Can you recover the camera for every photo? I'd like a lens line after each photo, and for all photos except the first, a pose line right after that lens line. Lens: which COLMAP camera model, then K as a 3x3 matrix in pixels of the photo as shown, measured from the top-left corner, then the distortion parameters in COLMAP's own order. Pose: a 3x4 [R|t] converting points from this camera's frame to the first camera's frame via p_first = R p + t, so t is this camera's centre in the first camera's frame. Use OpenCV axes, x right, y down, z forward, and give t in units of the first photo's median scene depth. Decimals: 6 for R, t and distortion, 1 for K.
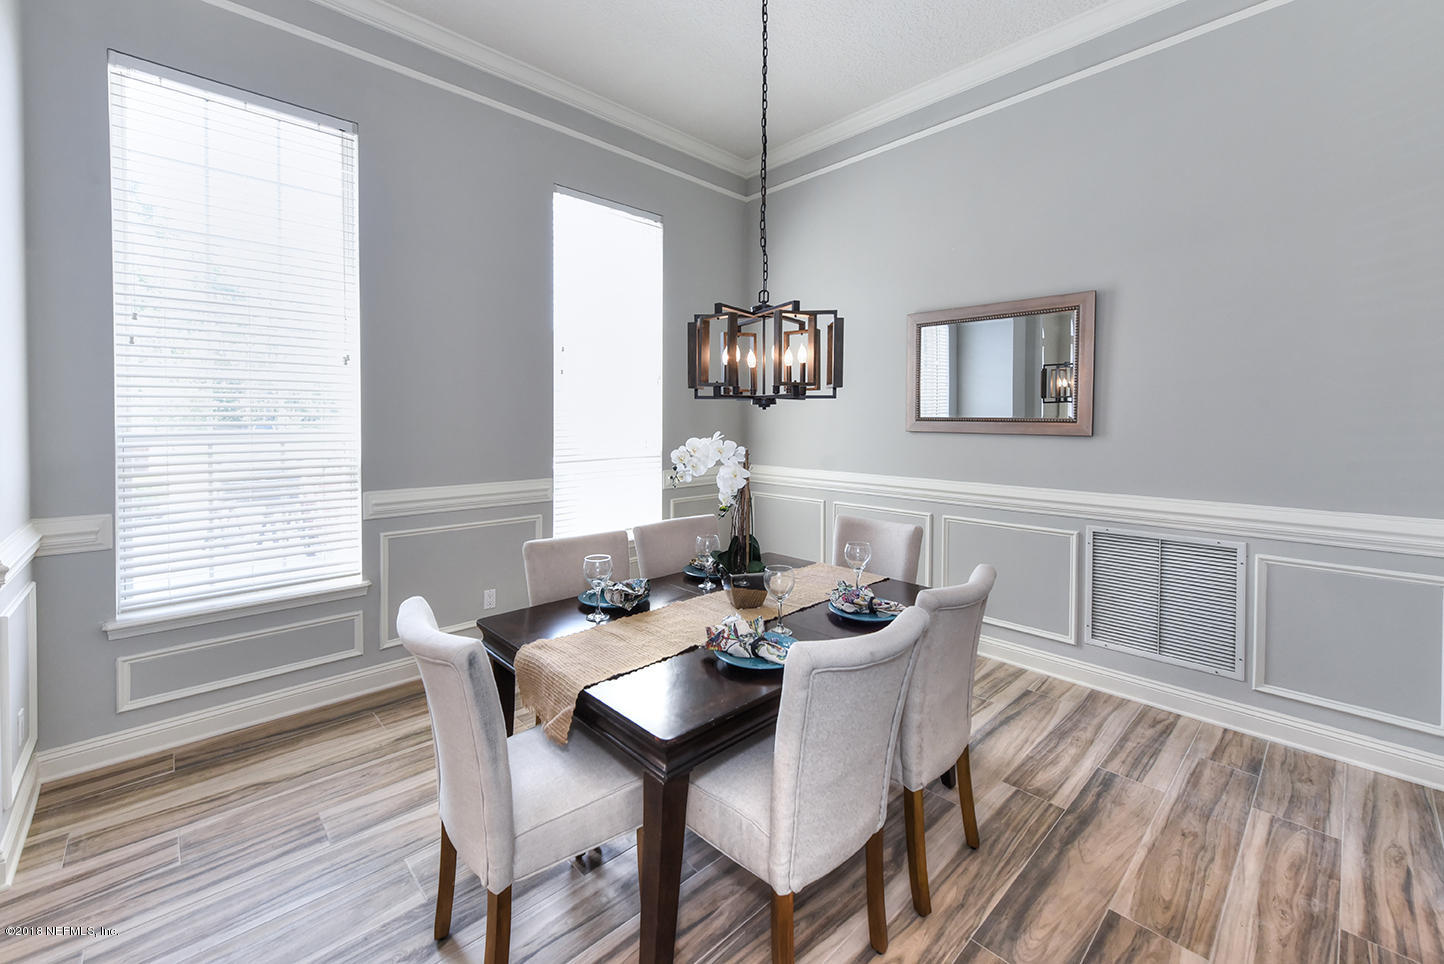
lens RADIAL K [[616.4, 0, 692.3], [0, 616.4, 431.6], [0, 0, 1]] dist [0.000552, -0.000145]
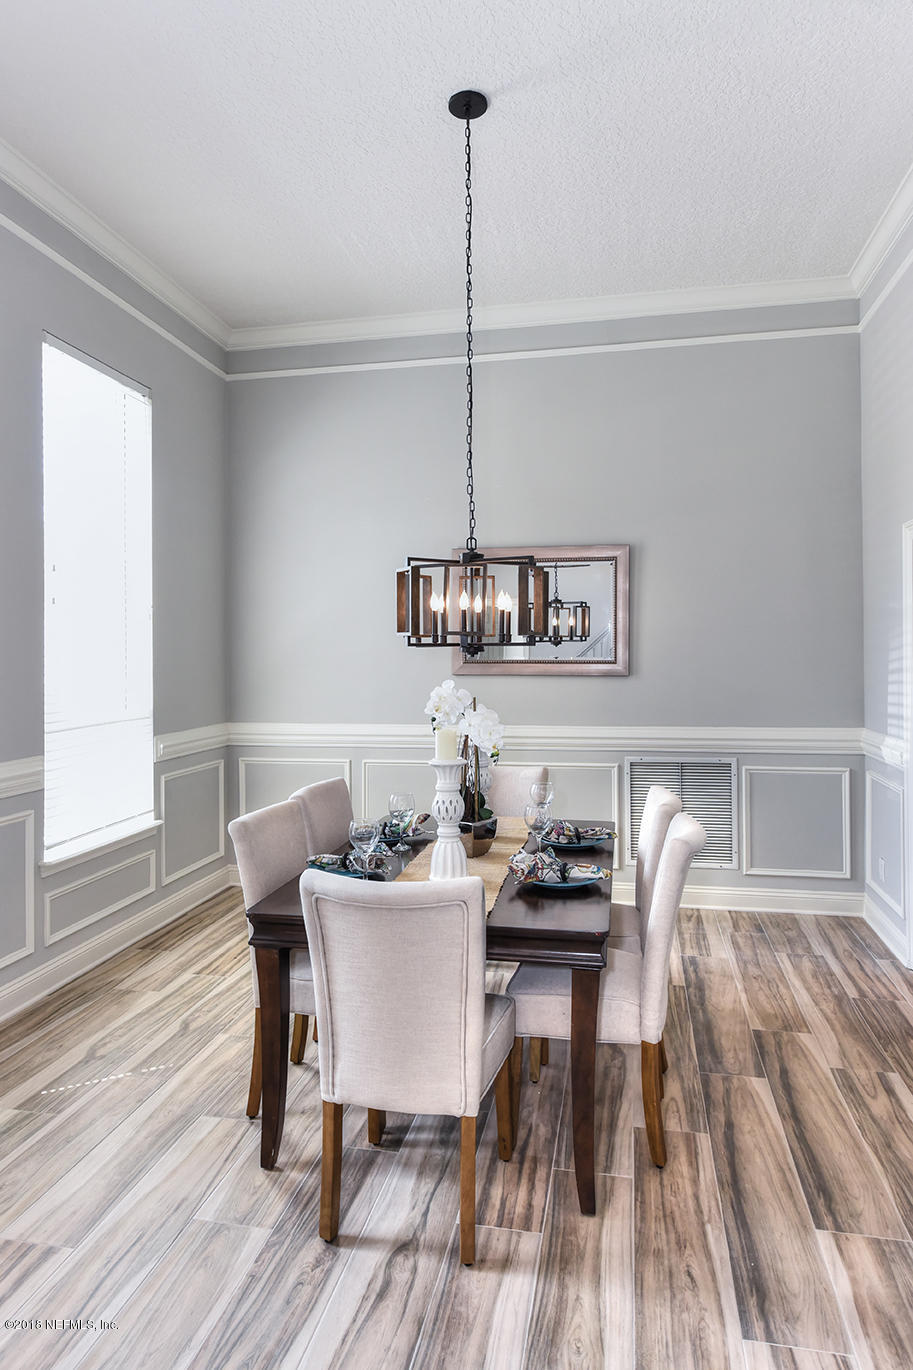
lens RADIAL K [[886.4, 0, 492.3], [0, 886.4, 657.8], [0, 0, 1]] dist [-0.001136, 0.000651]
pose [[0.790214, -0.011158, 0.612729, -0.699146], [0.022713, 0.999681, -0.011087, -0.016958], [-0.612410, 0.022678, 0.790215, -0.144126]]
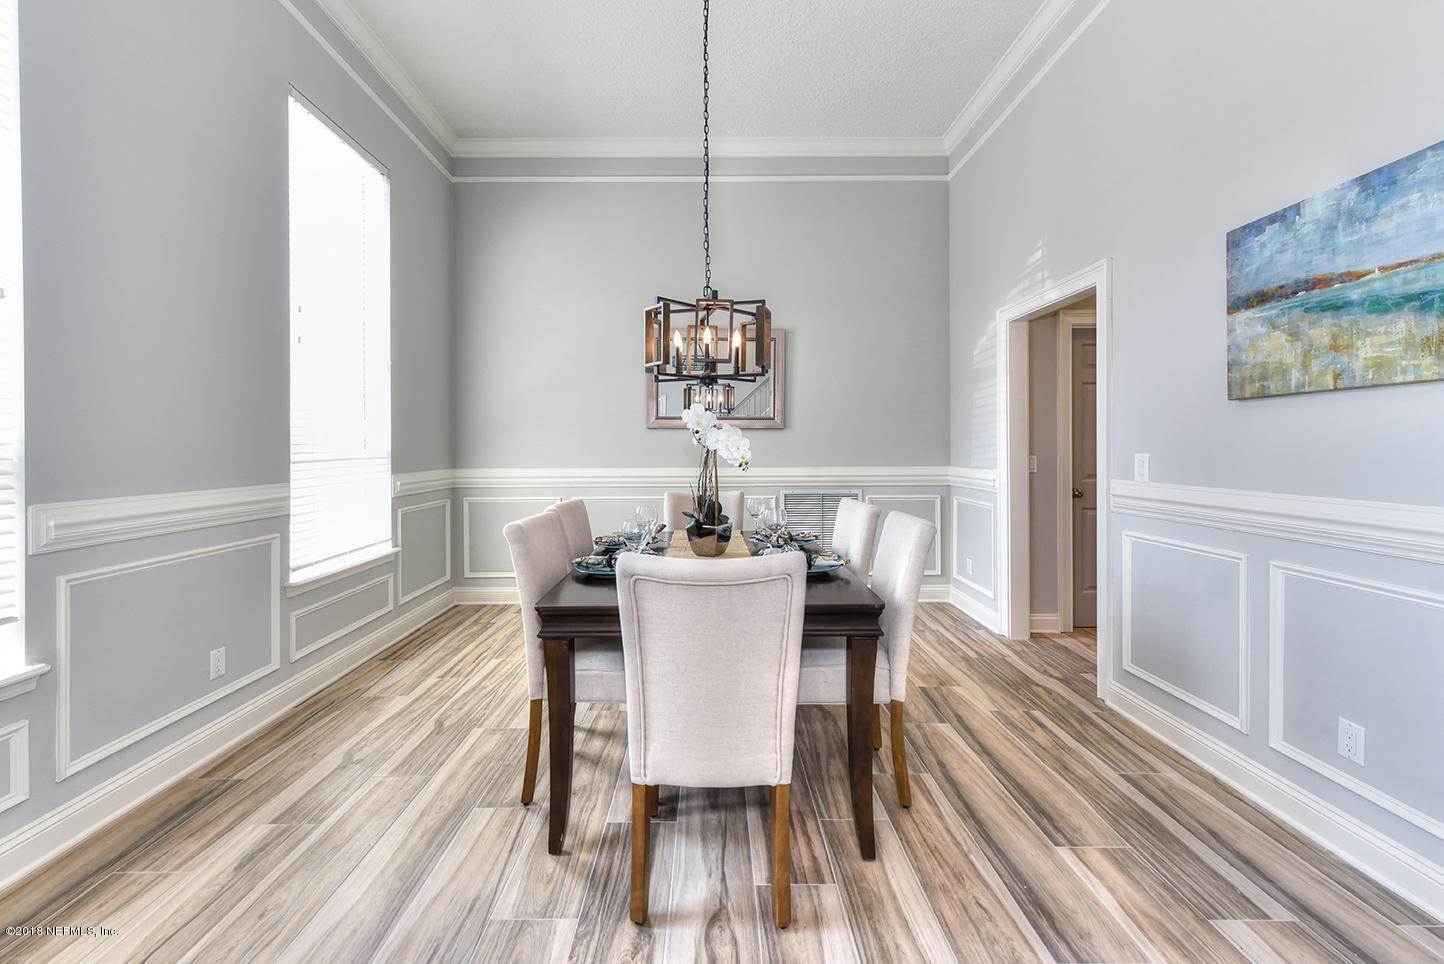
lens RADIAL K [[608.4, 0, 743.0], [0, 608.4, 449.6], [0, 0, 1]] dist [0.001285, -0.000511]
pose [[0.649591, -0.011188, 0.760201, -0.684451], [0.023668, 0.999705, -0.005512, 0.084533], [-0.759915, 0.021573, 0.649664, 0.189563]]
